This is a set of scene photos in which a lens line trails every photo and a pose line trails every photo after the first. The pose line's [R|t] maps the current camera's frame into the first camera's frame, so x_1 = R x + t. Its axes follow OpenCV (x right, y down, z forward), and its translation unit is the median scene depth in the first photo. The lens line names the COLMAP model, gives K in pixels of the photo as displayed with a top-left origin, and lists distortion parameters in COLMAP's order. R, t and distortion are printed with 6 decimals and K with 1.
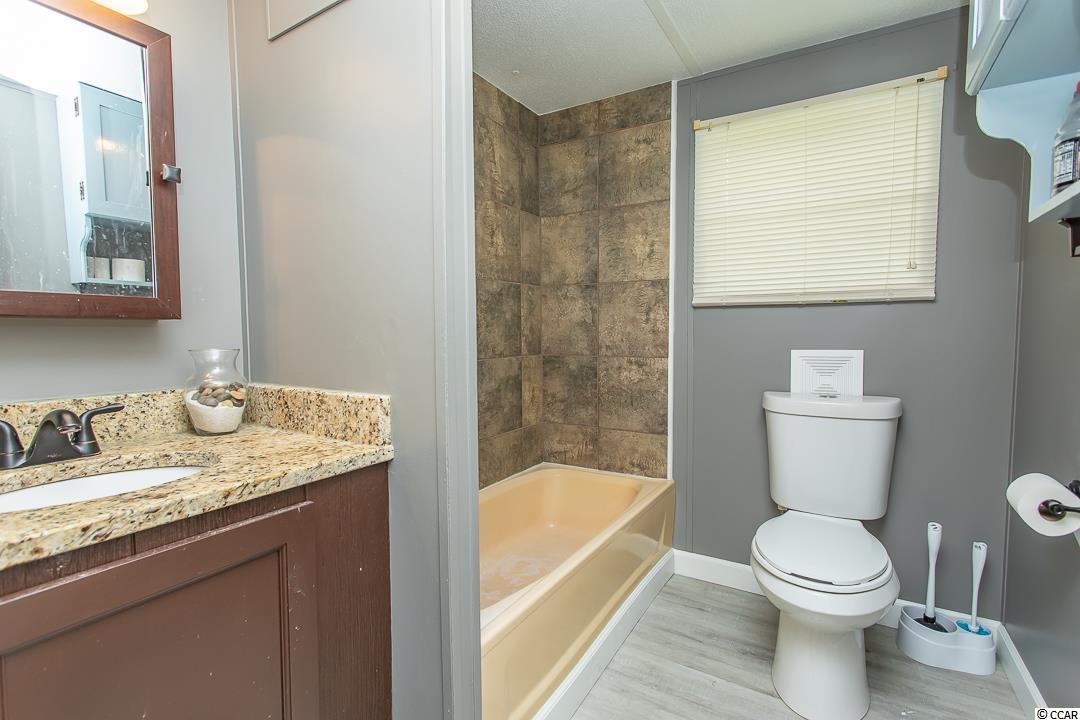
lens RADIAL K [[508.6, 0, 536.0], [0, 508.6, 358.3], [0, 0, 1]] dist [-0.001057, 0.002590]
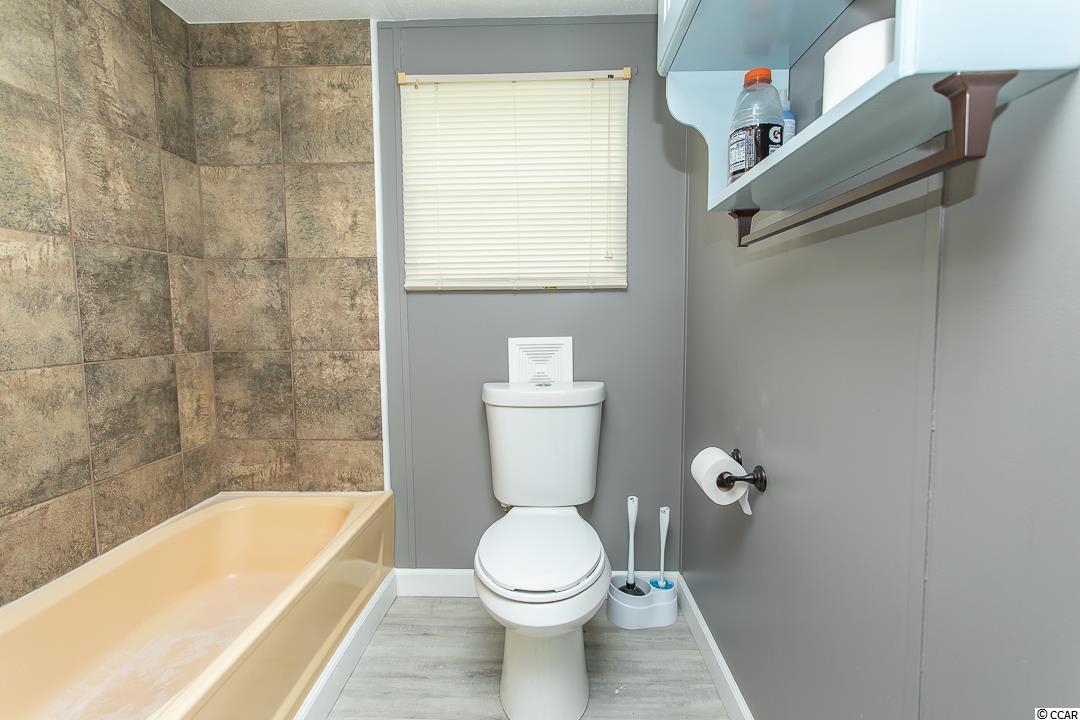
lens RADIAL K [[508.6, 0, 536.0], [0, 508.6, 358.3], [0, 0, 1]] dist [-0.001057, 0.002590]
pose [[0.870002, -0.040814, 0.491357, 0.068997], [0.030415, 0.999113, 0.029138, -0.004246], [-0.492110, -0.010405, 0.870471, 0.128943]]
